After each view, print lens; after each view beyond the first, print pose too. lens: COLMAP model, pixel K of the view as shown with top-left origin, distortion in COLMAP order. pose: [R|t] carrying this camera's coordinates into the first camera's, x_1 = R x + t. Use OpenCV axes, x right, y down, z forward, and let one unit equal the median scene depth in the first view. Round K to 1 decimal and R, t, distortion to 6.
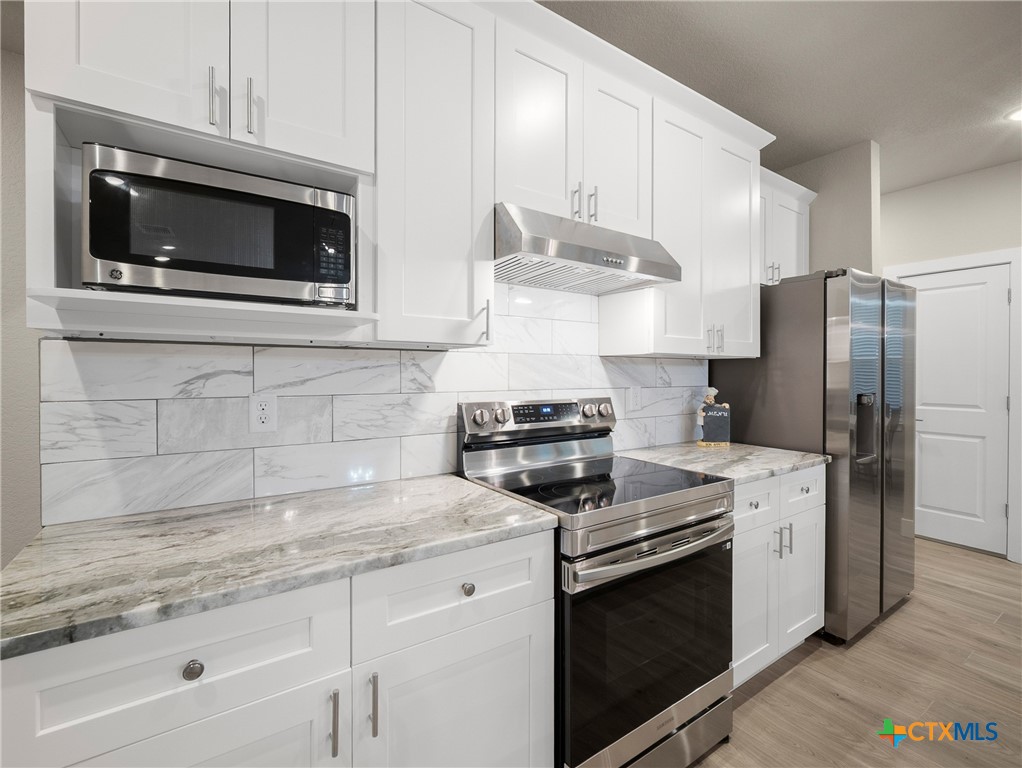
lens RADIAL K [[459.0, 0, 513.5], [0, 459.0, 373.5], [0, 0, 1]] dist [-0.002648, 0.000457]
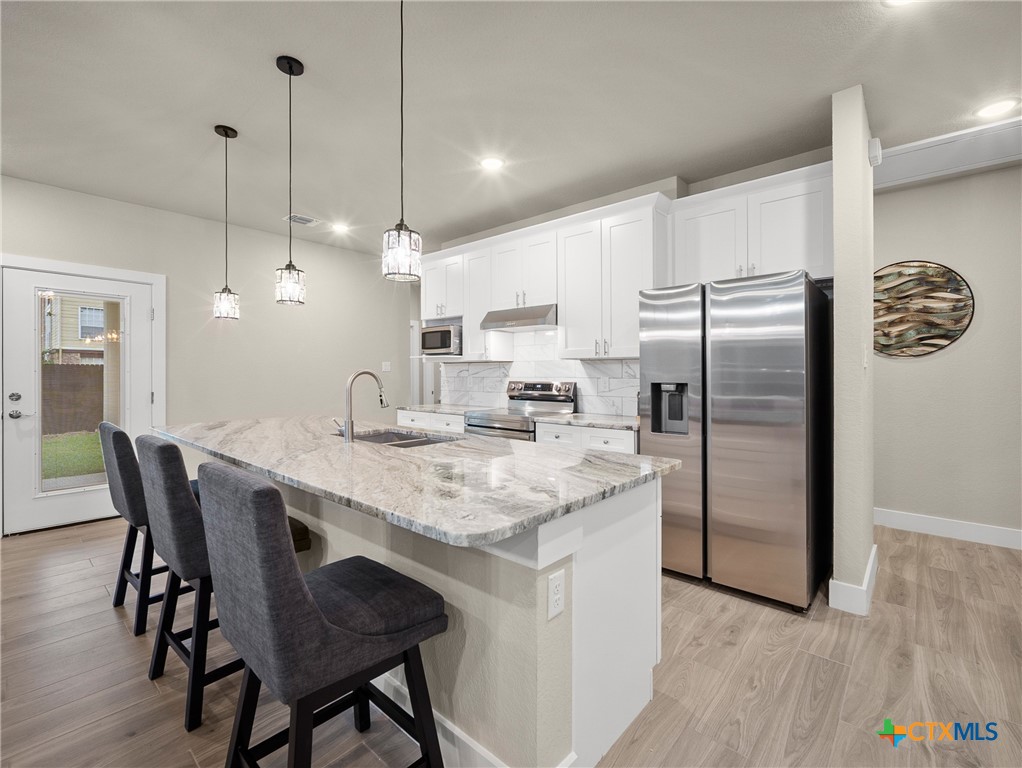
lens RADIAL K [[459.0, 0, 513.5], [0, 459.0, 373.5], [0, 0, 1]] dist [-0.002648, 0.000457]
pose [[0.251716, -0.006323, -0.967780, 1.988102], [-0.006837, 0.999942, -0.008311, 0.033291], [0.967777, 0.008709, 0.251659, 0.285364]]
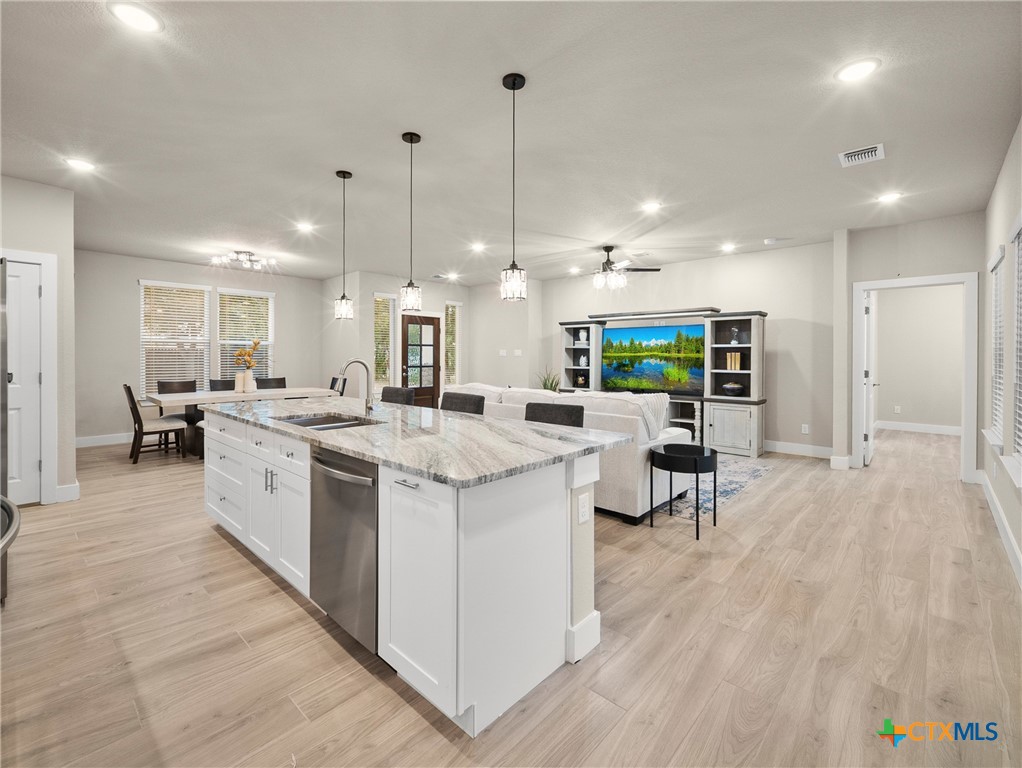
lens RADIAL K [[460.9, 0, 508.7], [0, 460.9, 356.0], [0, 0, 1]] dist [-0.000644, 0.000272]
pose [[-0.229577, -0.001097, 0.973290, -0.693574], [0.000563, 0.999999, 0.001260, 0.007330], [-0.973290, 0.000837, -0.229576, 0.096579]]
